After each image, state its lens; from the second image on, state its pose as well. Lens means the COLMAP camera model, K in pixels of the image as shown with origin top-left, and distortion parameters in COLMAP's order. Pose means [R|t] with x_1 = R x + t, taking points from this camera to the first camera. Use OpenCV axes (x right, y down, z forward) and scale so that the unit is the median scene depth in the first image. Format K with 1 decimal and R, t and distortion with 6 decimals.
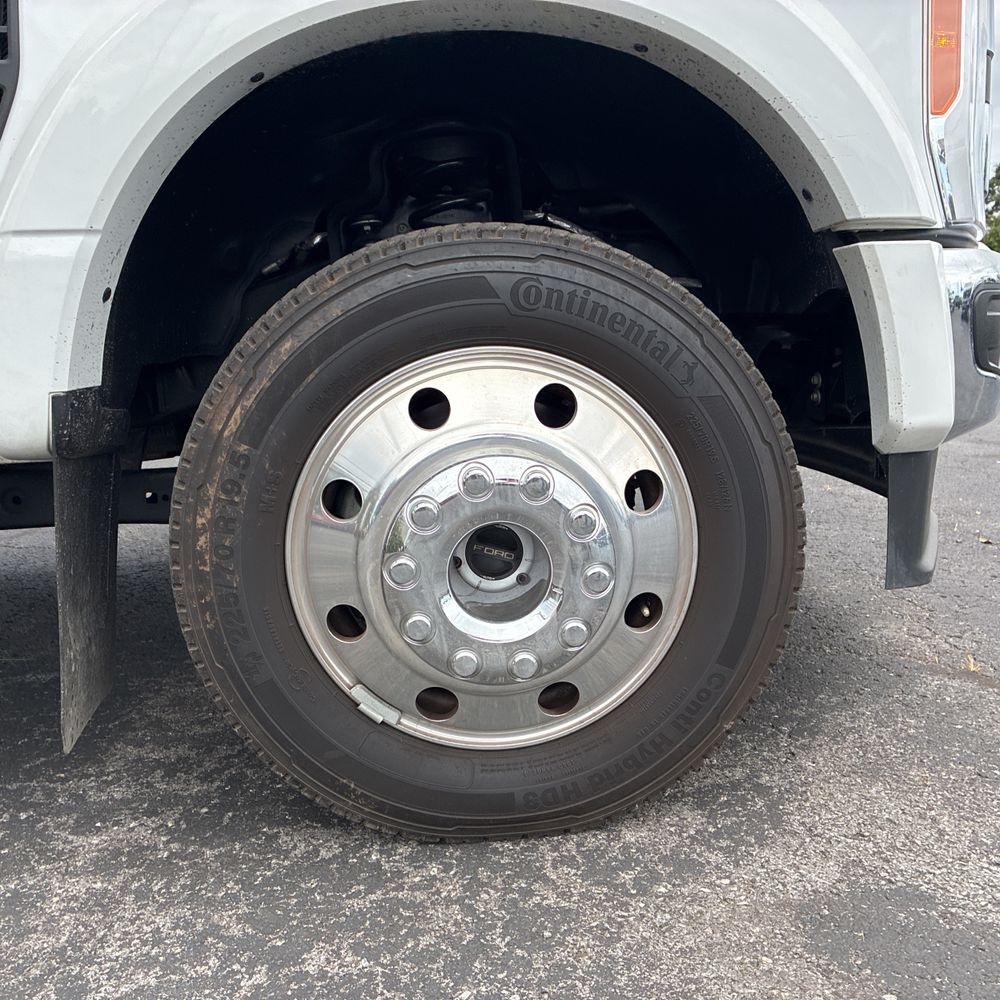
lens RADIAL K [[1051.4, 0, 525.5], [0, 1051.4, 500.9], [0, 0, 1]] dist [-0.003872, 0.019084]
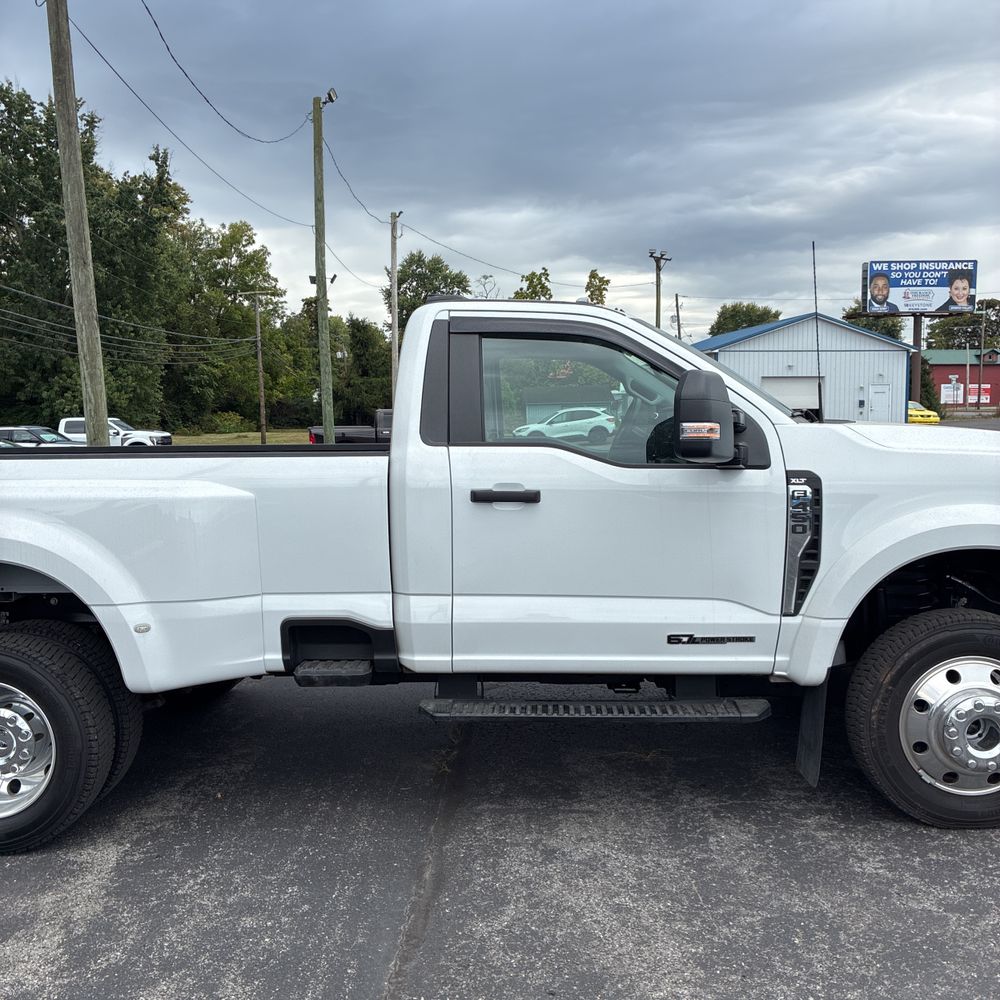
lens RADIAL K [[1048.6, 0, 488.6], [0, 1048.6, 505.1], [0, 0, 1]] dist [0.025352, 0.007491]
pose [[0.993316, 0.022982, -0.113120, -1.080634], [-0.032207, 0.996241, -0.080413, -0.291803], [0.110846, 0.083519, 0.990322, -2.168176]]
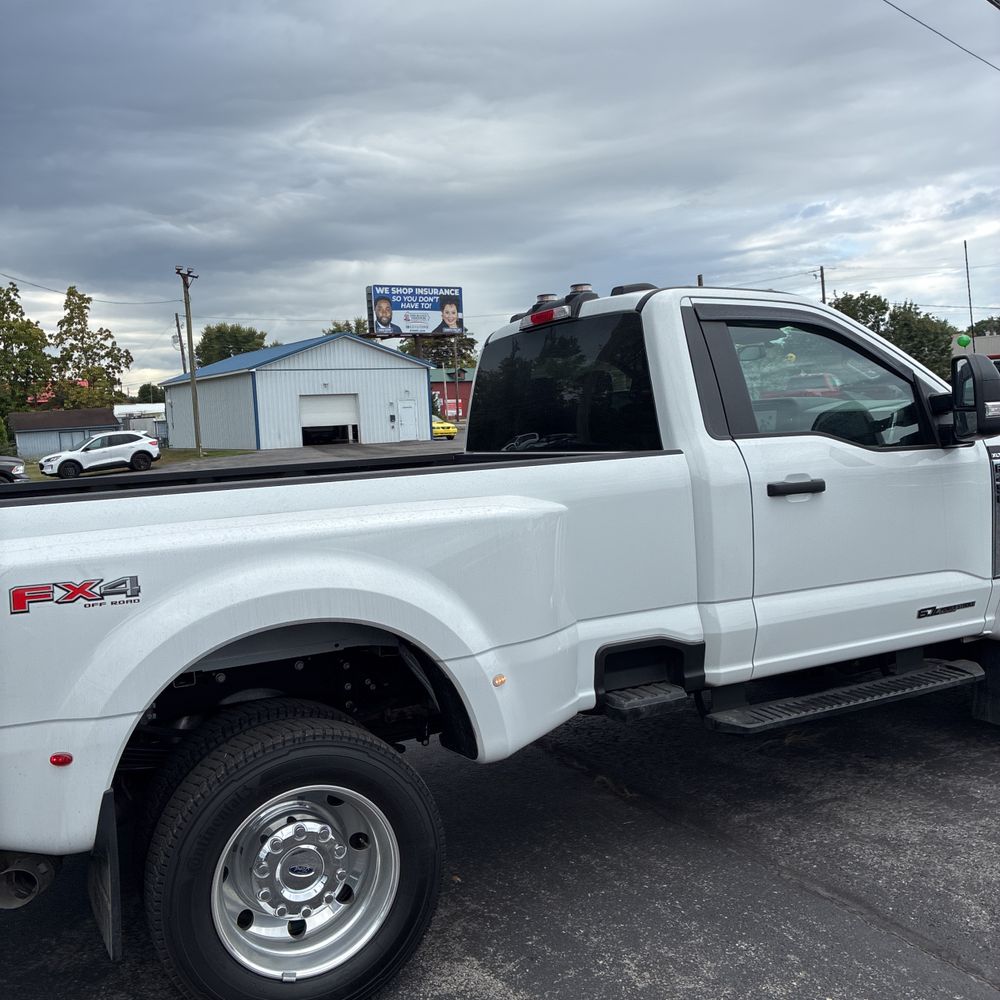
lens RADIAL K [[1048.6, 0, 488.6], [0, 1048.6, 505.1], [0, 0, 1]] dist [0.025352, 0.007491]
pose [[0.921814, -0.057793, 0.383301, -3.325291], [0.097454, 0.991616, -0.084856, -0.349423], [-0.375183, 0.115576, 0.919717, -1.529650]]
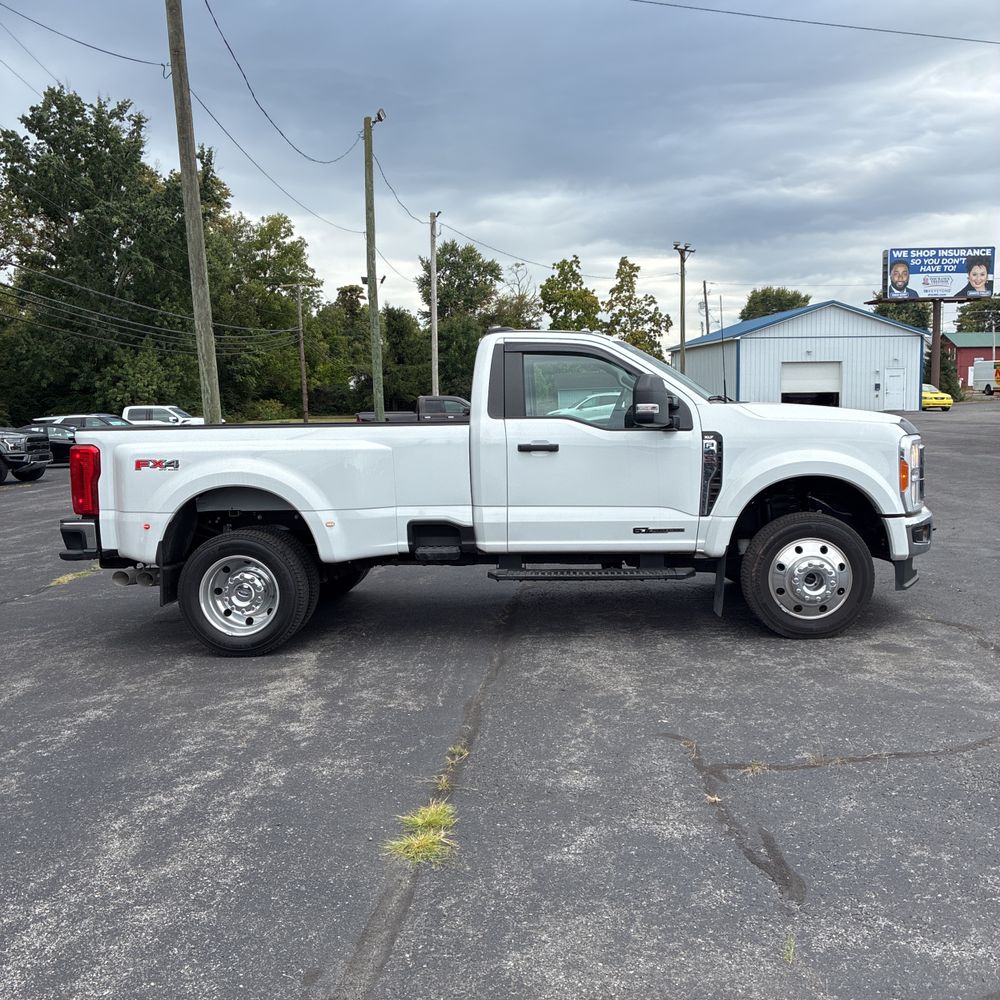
lens RADIAL K [[1077.6, 0, 500.0], [0, 1077.6, 500.0], [0, 0, 1]] dist [0.046366, -0.027502]
pose [[0.991058, 0.017945, -0.132221, -0.849698], [-0.027905, 0.996878, -0.073865, 0.101531], [0.130483, 0.076894, 0.988464, -4.478627]]
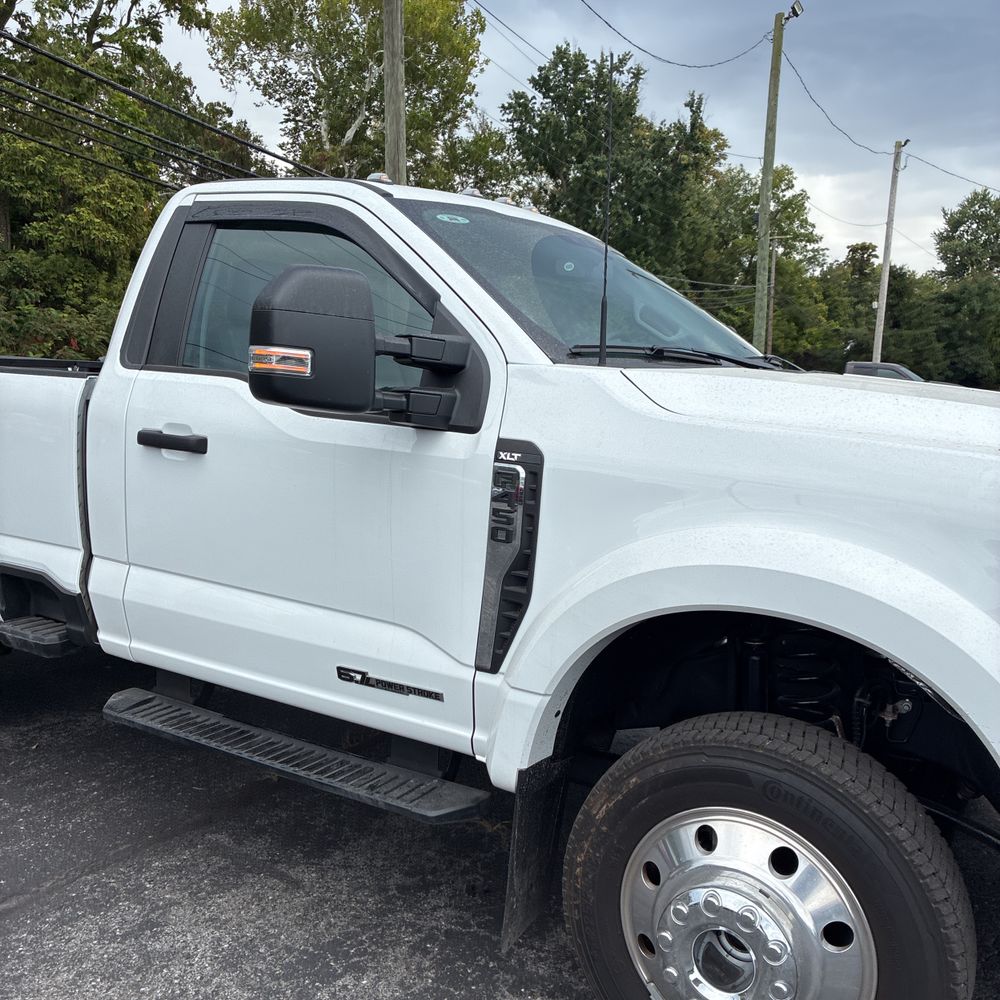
lens RADIAL K [[1035.1, 0, 510.5], [0, 1035.1, 498.5], [0, 0, 1]] dist [0.013902, 0.036675]
pose [[0.807665, 0.133378, -0.574358, 0.518209], [-0.156387, 0.987651, 0.009442, -0.578551], [0.568524, 0.082196, 0.818550, -0.540879]]
